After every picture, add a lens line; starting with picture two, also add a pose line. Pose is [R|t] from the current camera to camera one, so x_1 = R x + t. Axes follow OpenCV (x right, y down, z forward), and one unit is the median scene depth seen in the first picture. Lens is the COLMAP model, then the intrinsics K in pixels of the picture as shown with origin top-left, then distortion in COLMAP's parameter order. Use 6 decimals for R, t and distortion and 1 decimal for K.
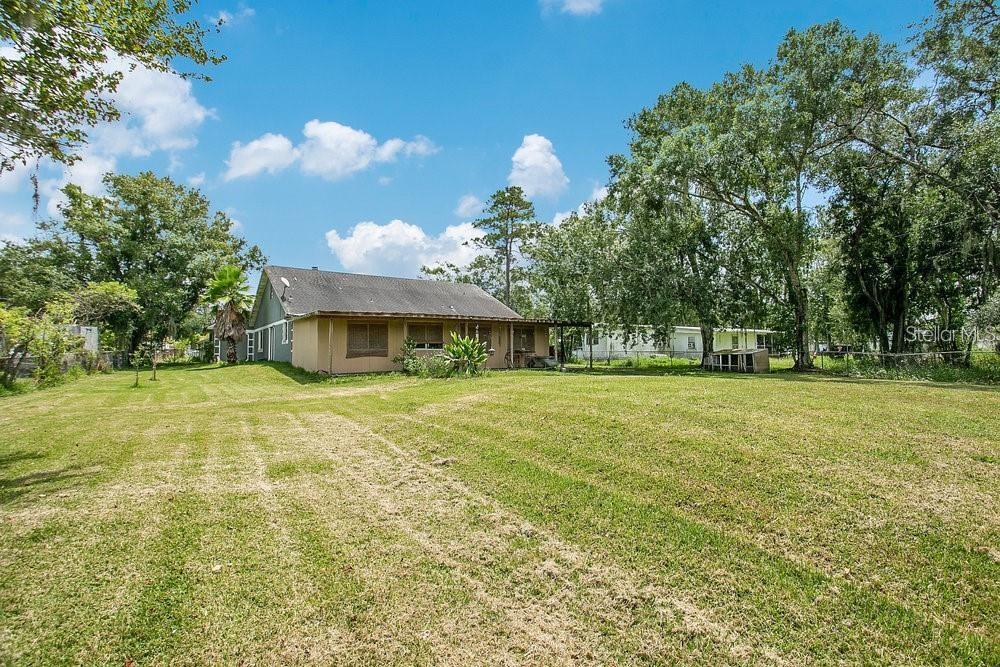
lens RADIAL K [[492.8, 0, 523.3], [0, 492.8, 332.5], [0, 0, 1]] dist [-0.032534, 0.000045]
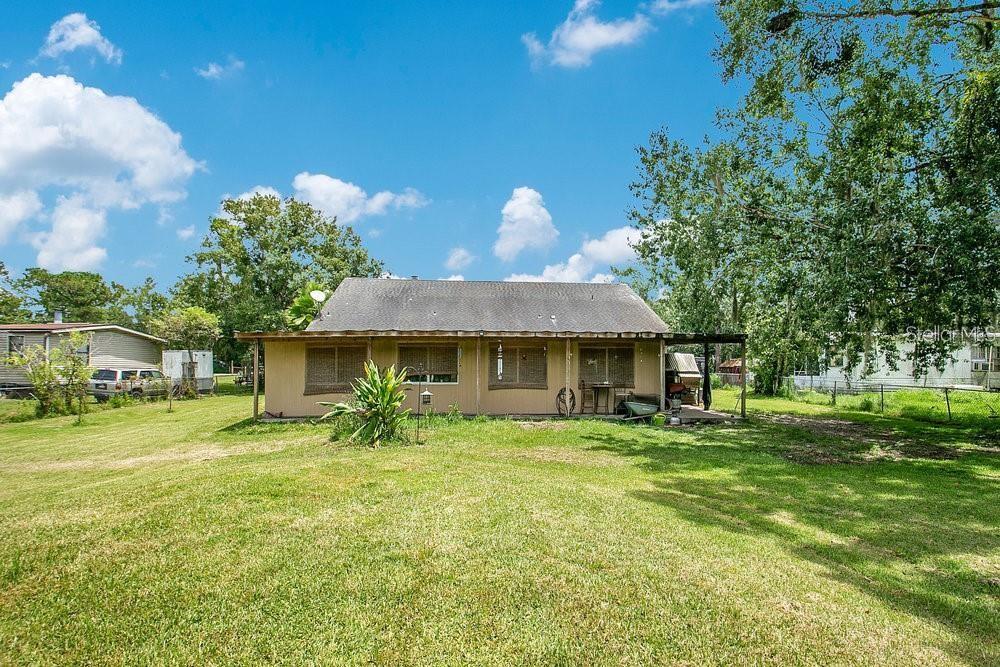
lens RADIAL K [[492.8, 0, 523.3], [0, 492.8, 332.5], [0, 0, 1]] dist [-0.032534, 0.000045]
pose [[0.849517, -0.030778, -0.526663, 0.231060], [0.016080, 0.999344, -0.032465, -0.009289], [0.527317, 0.019111, 0.849454, 0.437253]]
